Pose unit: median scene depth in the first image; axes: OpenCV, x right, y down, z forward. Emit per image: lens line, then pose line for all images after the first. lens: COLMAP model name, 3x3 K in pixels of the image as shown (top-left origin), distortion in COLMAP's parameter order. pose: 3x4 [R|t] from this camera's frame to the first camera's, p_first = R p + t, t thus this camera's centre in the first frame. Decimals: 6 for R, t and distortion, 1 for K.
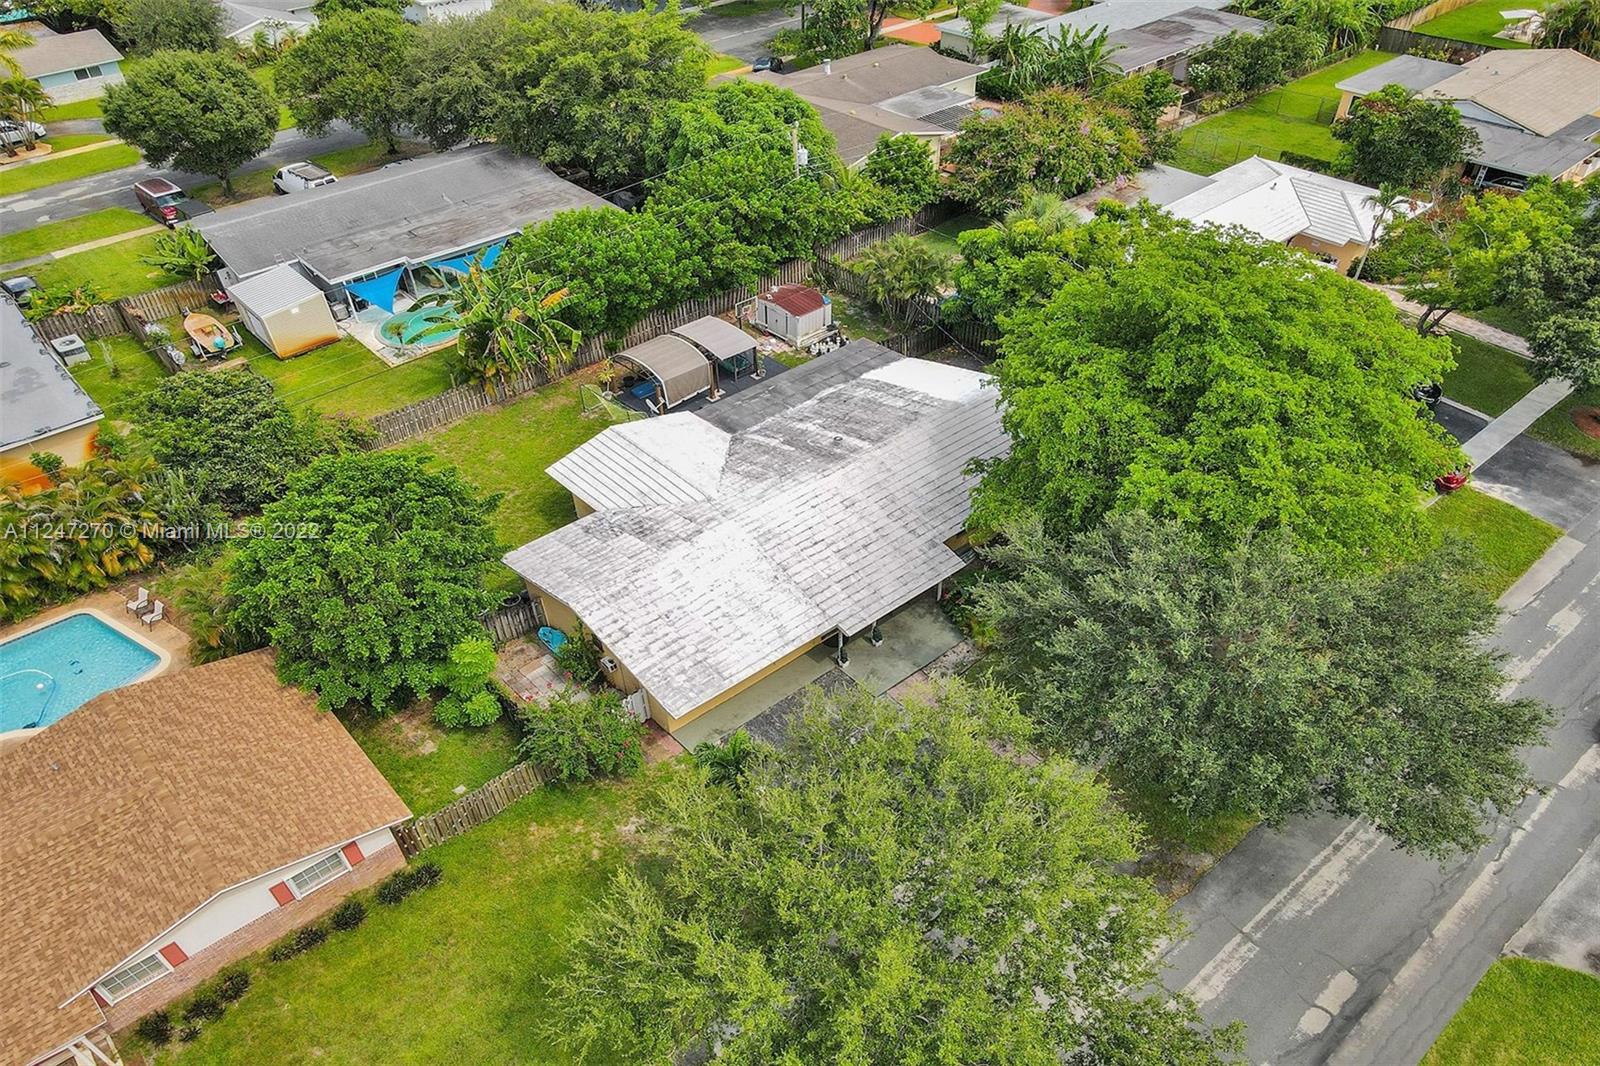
lens RADIAL K [[1198.7, 0, 816.5], [0, 1198.7, 552.0], [0, 0, 1]] dist [0.019093, -0.002059]
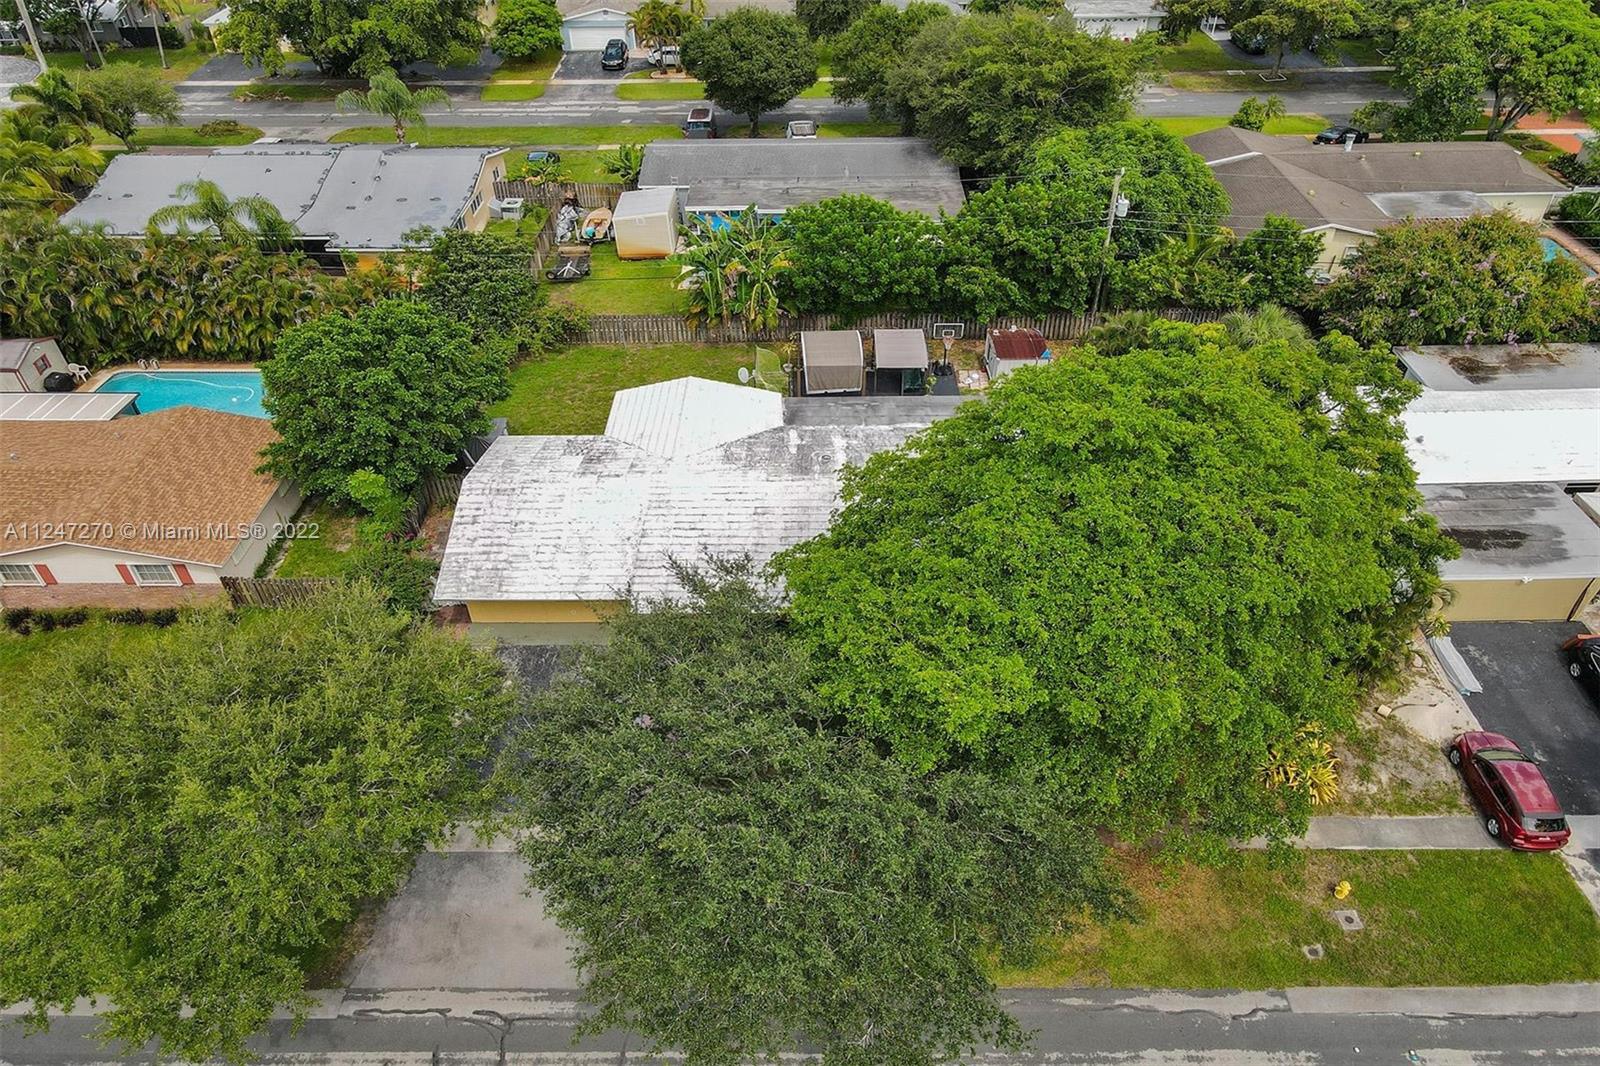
lens RADIAL K [[1198.7, 0, 780.8], [0, 1198.7, 554.8], [0, 0, 1]] dist [0.019093, -0.002059]
pose [[0.755065, 0.394933, -0.523359, 0.496823], [-0.407173, 0.908098, 0.097823, -0.097317], [0.513895, 0.139235, 0.846479, 0.173526]]
